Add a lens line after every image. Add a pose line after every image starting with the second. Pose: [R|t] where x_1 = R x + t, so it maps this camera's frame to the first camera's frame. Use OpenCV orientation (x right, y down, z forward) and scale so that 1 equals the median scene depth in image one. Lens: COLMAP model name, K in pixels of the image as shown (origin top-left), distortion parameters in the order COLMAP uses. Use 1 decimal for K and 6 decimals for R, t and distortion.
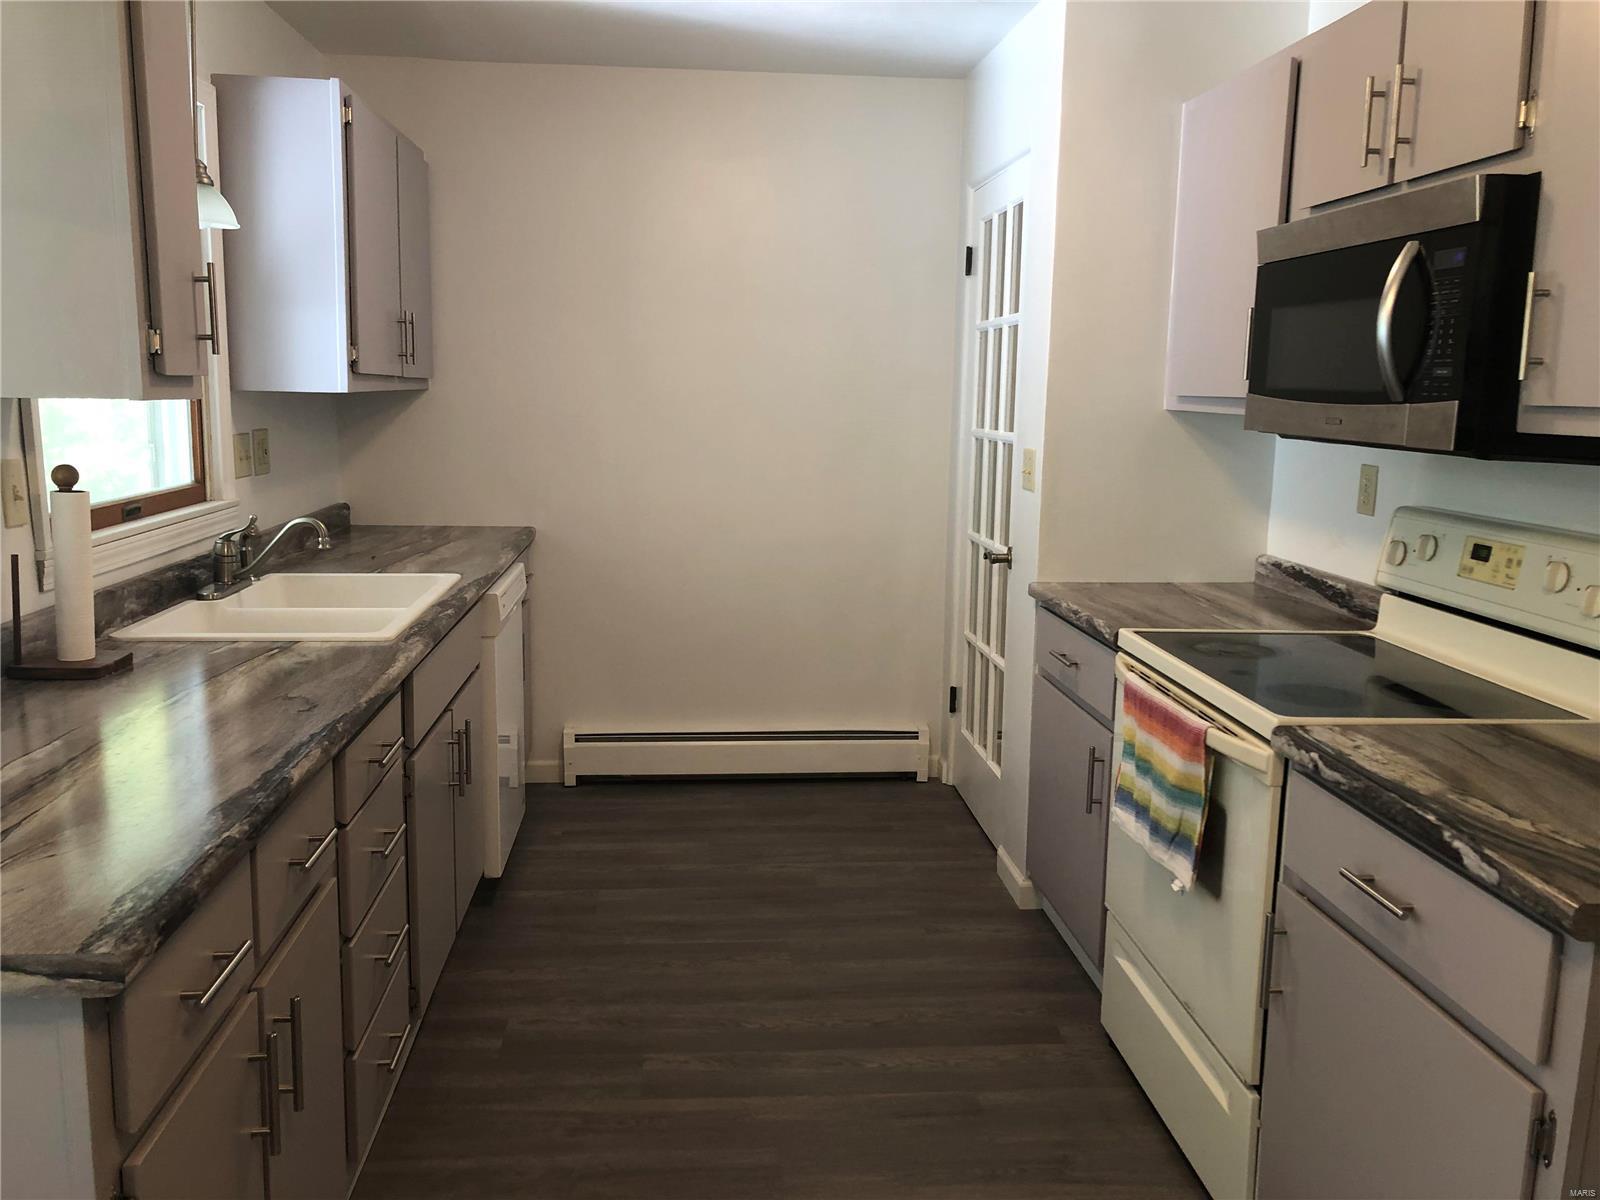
lens RADIAL K [[1318.3, 0, 800.8], [0, 1318.3, 603.2], [0, 0, 1]] dist [0.001859, 0.009074]
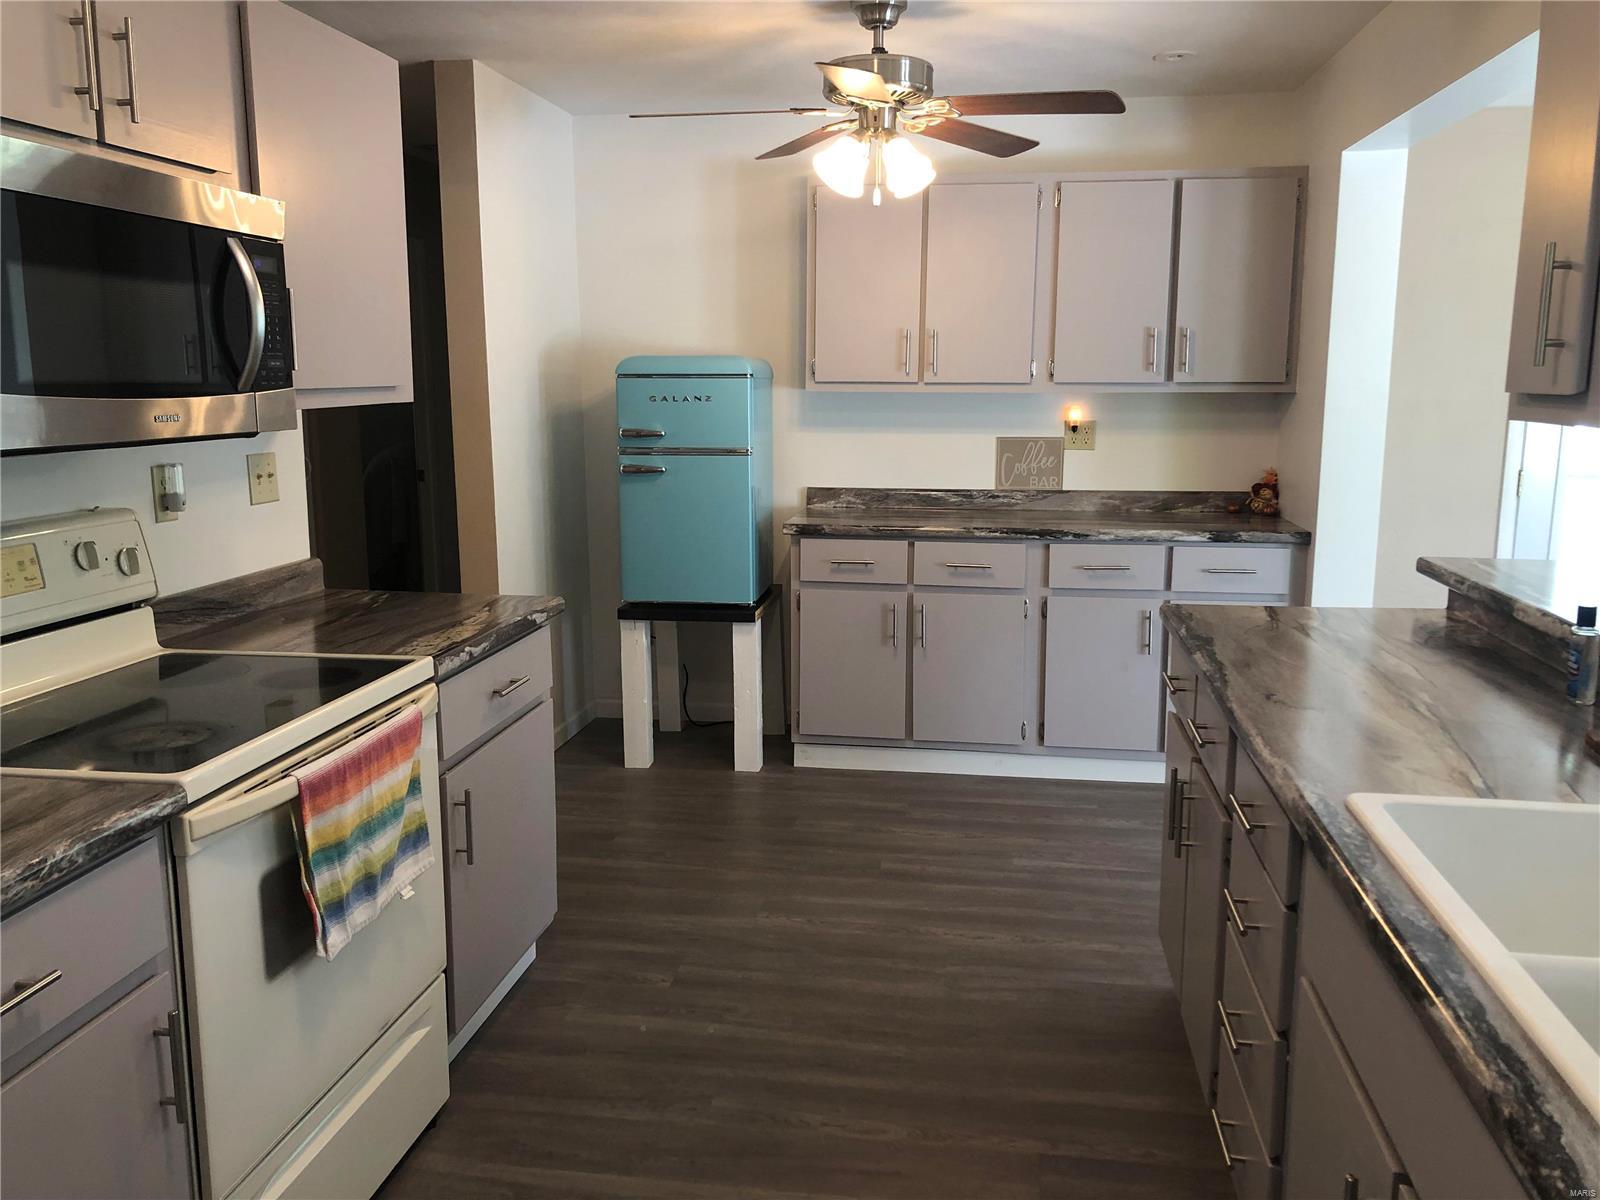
lens RADIAL K [[1318.3, 0, 800.8], [0, 1318.3, 603.2], [0, 0, 1]] dist [0.001859, 0.009074]
pose [[-0.971280, -0.059086, 0.230488, -0.227865], [0.021868, 0.942411, 0.333740, -0.333853], [-0.236934, 0.329195, -0.914053, 1.907025]]
